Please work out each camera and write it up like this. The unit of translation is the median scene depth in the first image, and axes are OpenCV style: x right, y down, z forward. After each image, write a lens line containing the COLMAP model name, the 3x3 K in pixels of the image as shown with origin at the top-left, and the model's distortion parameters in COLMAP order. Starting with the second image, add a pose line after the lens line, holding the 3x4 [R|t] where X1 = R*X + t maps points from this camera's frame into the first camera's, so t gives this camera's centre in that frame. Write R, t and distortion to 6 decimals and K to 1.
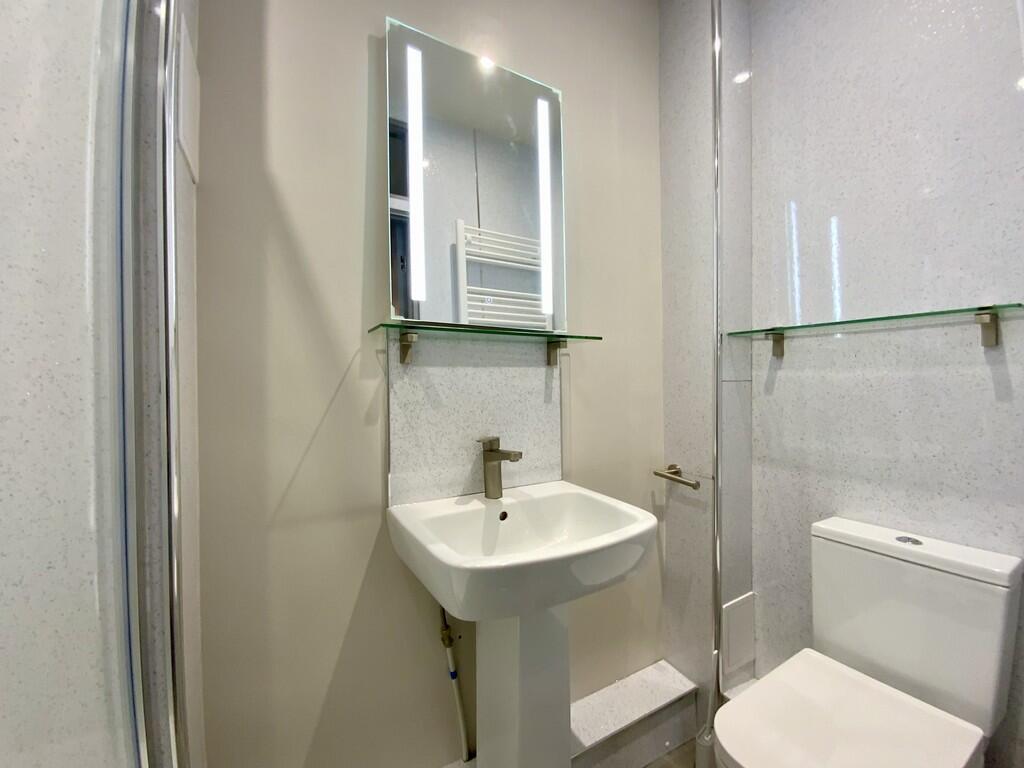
lens RADIAL K [[413.7, 0, 510.9], [0, 413.7, 381.2], [0, 0, 1]] dist [-0.003572, -0.000455]
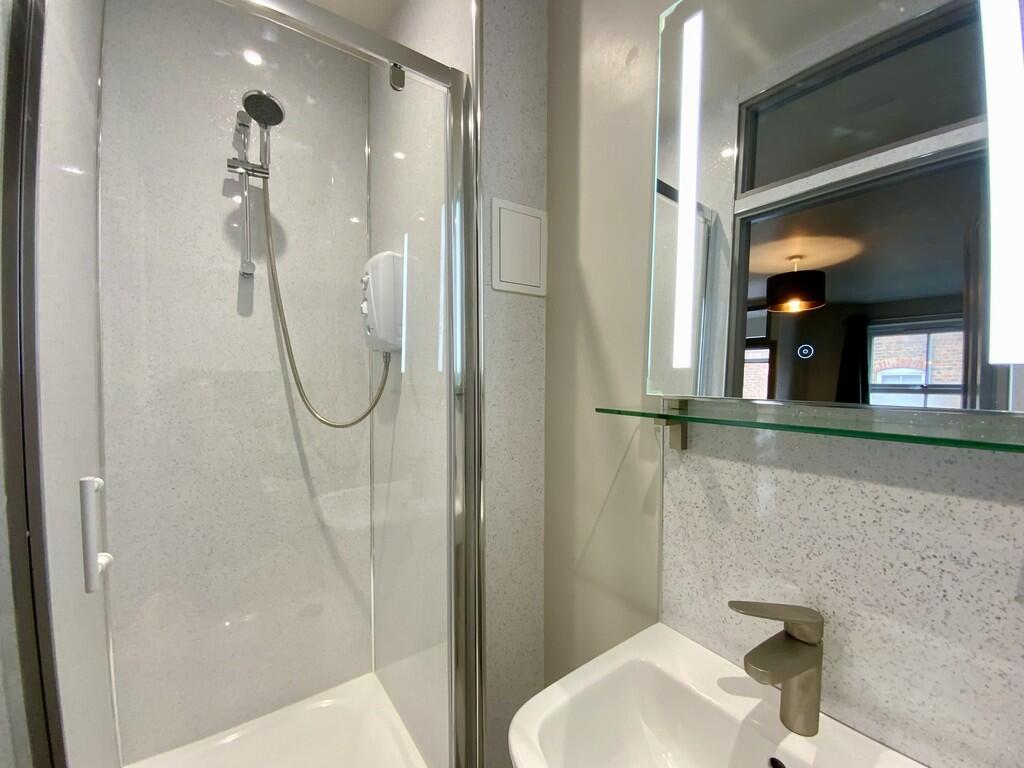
lens RADIAL K [[413.7, 0, 510.2], [0, 413.7, 382.1], [0, 0, 1]] dist [-0.003572, -0.000455]
pose [[0.085505, 0.015347, -0.996220, 0.452690], [-0.005923, 0.999872, 0.014895, -0.167436], [0.996320, 0.004627, 0.085584, 0.598797]]
